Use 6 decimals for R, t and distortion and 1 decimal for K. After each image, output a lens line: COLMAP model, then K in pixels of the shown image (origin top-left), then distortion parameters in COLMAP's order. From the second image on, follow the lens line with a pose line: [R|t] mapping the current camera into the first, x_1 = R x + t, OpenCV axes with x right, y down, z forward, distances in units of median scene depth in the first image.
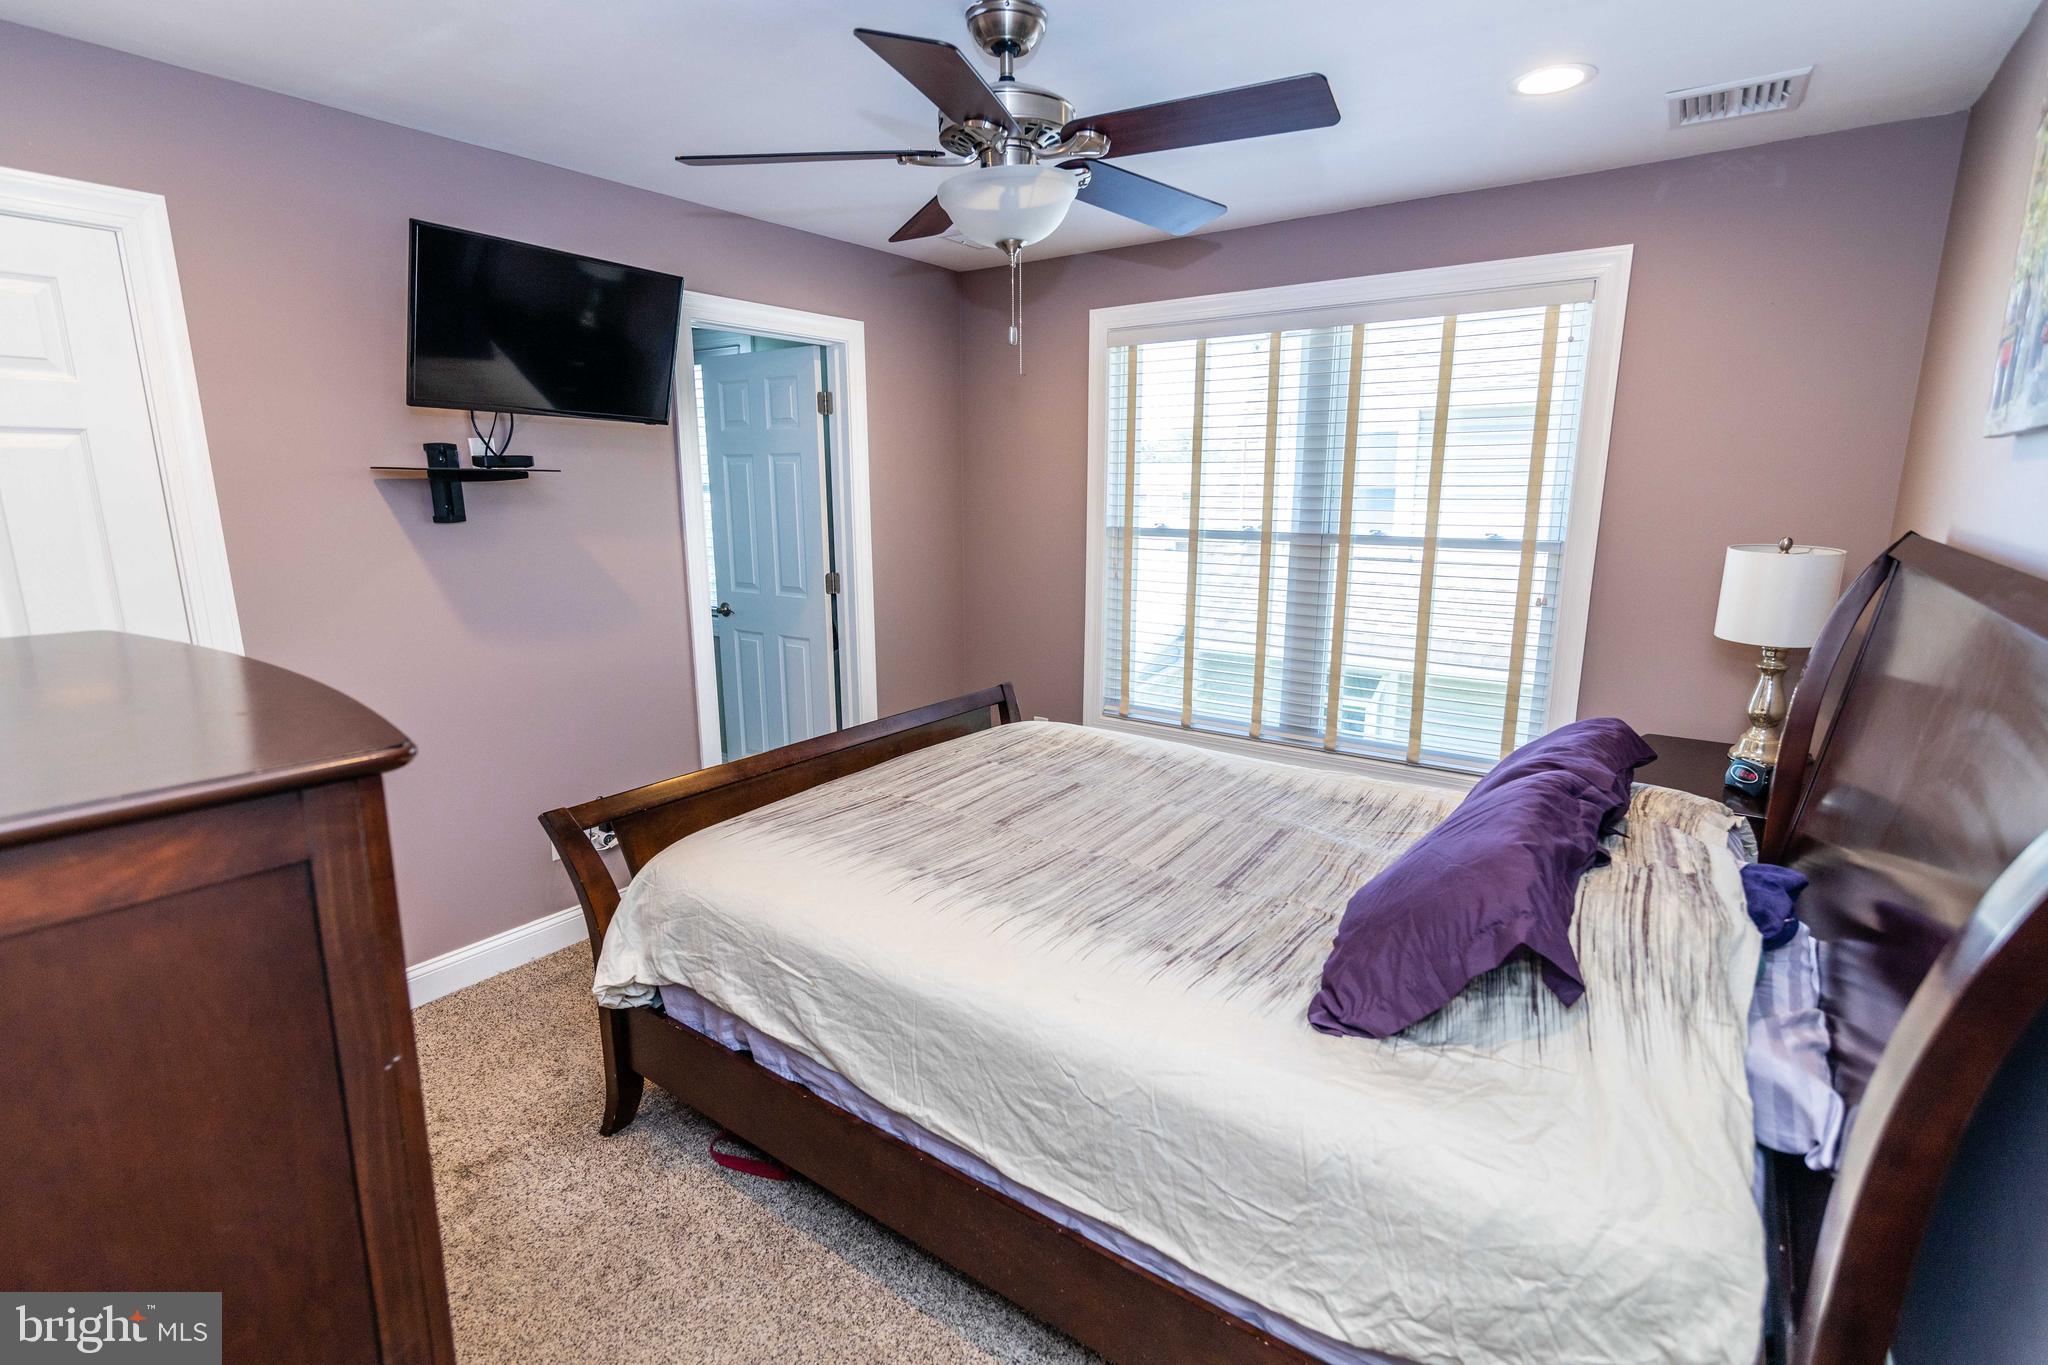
lens RADIAL K [[941.1, 0, 1015.5], [0, 941.1, 682.9], [0, 0, 1]] dist [0.001140, -0.000420]
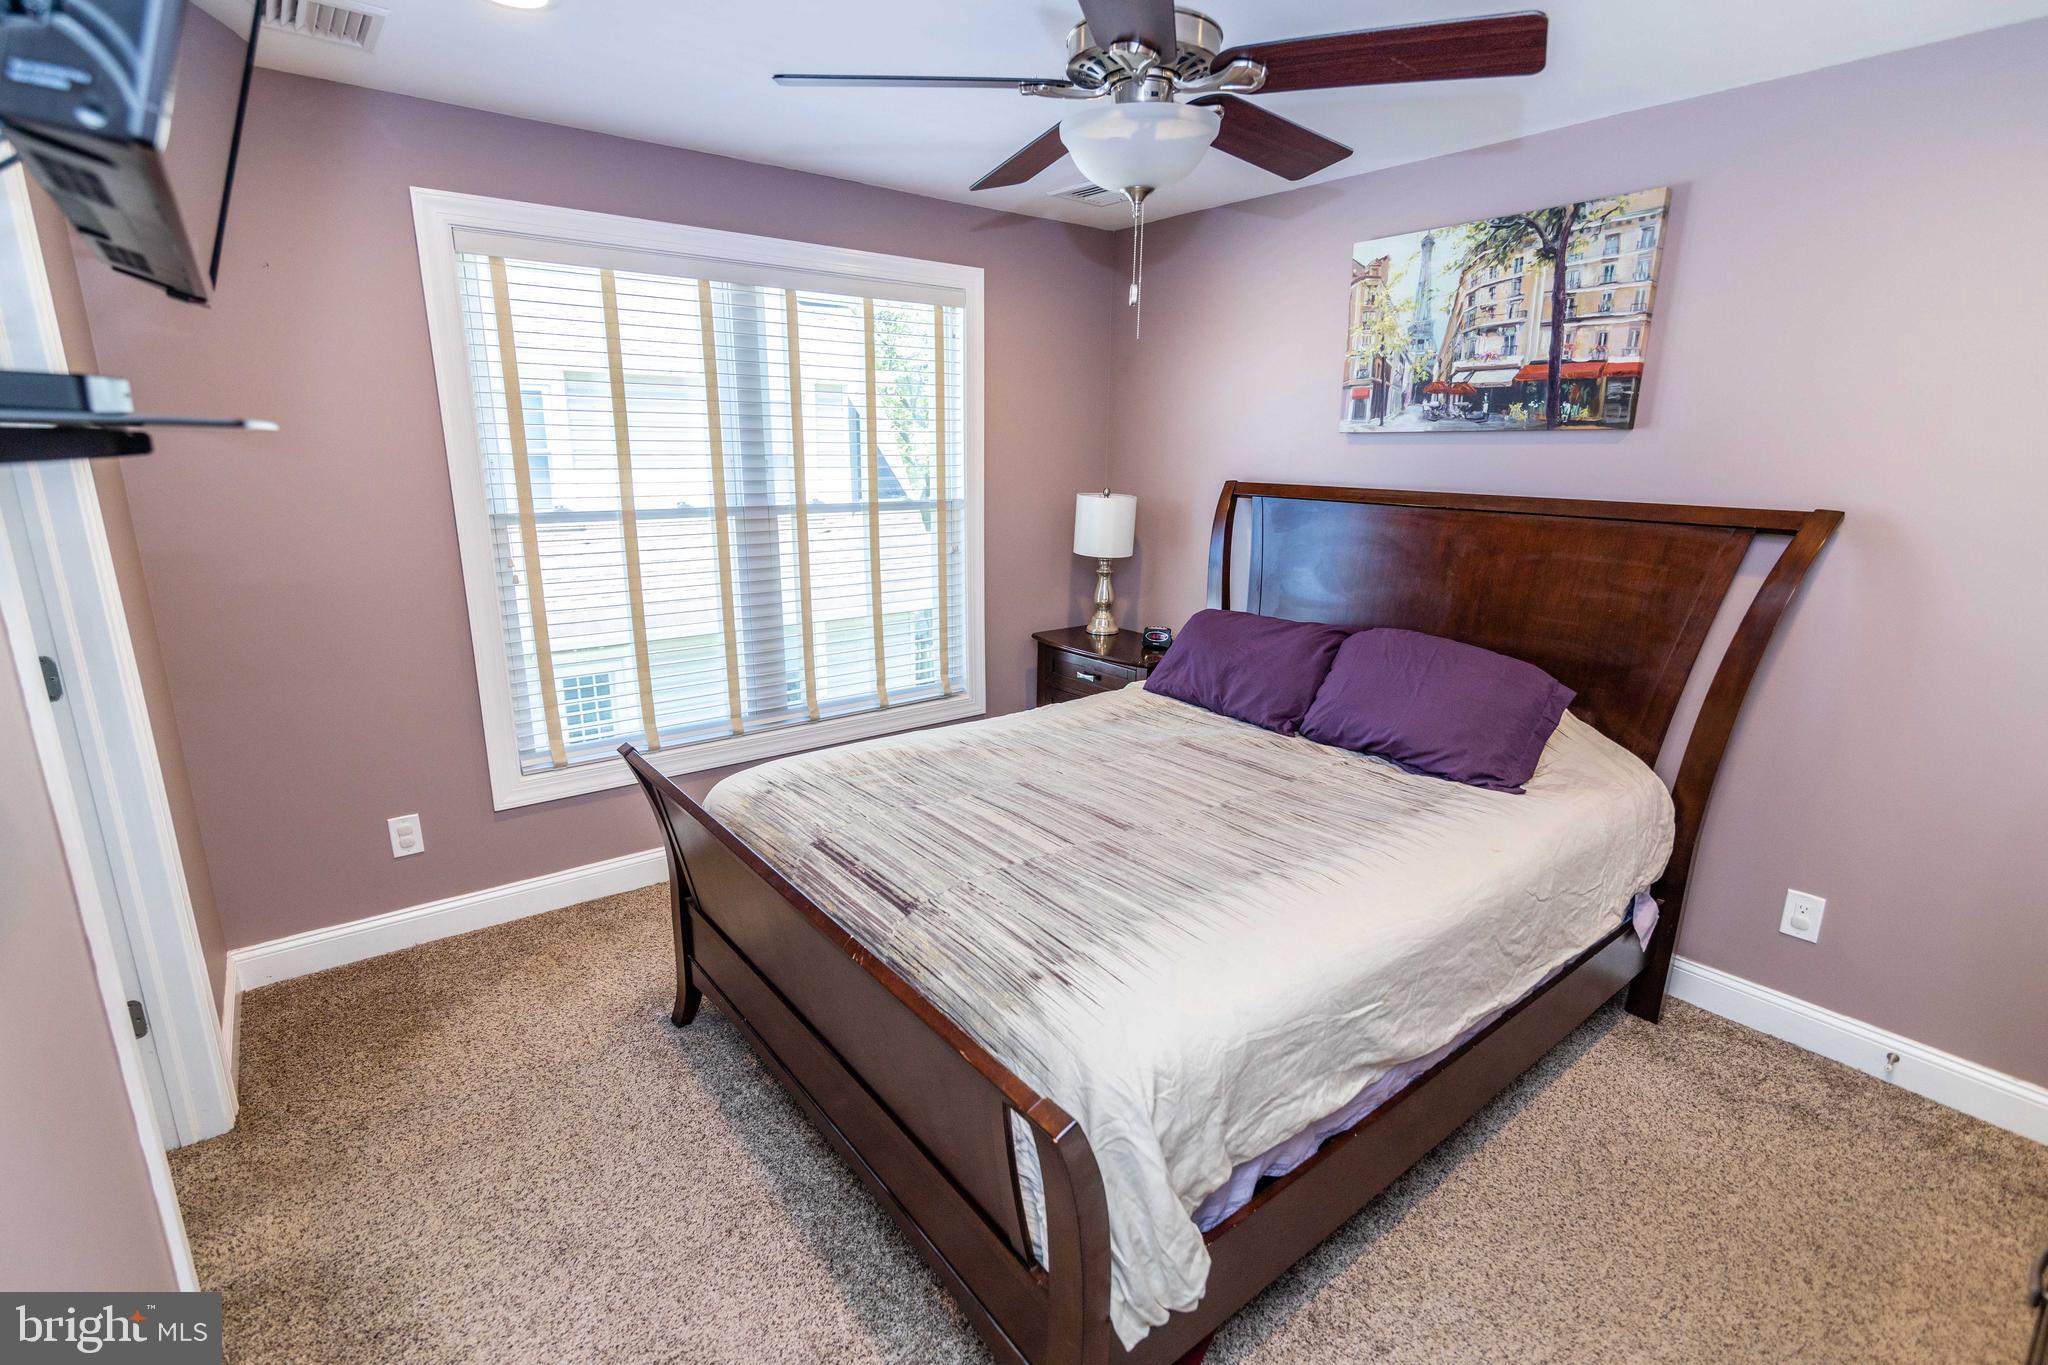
lens RADIAL K [[941.1, 0, 1015.5], [0, 941.1, 682.9], [0, 0, 1]] dist [0.001140, -0.000420]
pose [[0.286241, -0.226935, 0.930896, -0.664885], [0.198772, 0.964476, 0.174000, -0.127897], [-0.937313, 0.135230, 0.321181, 0.606214]]
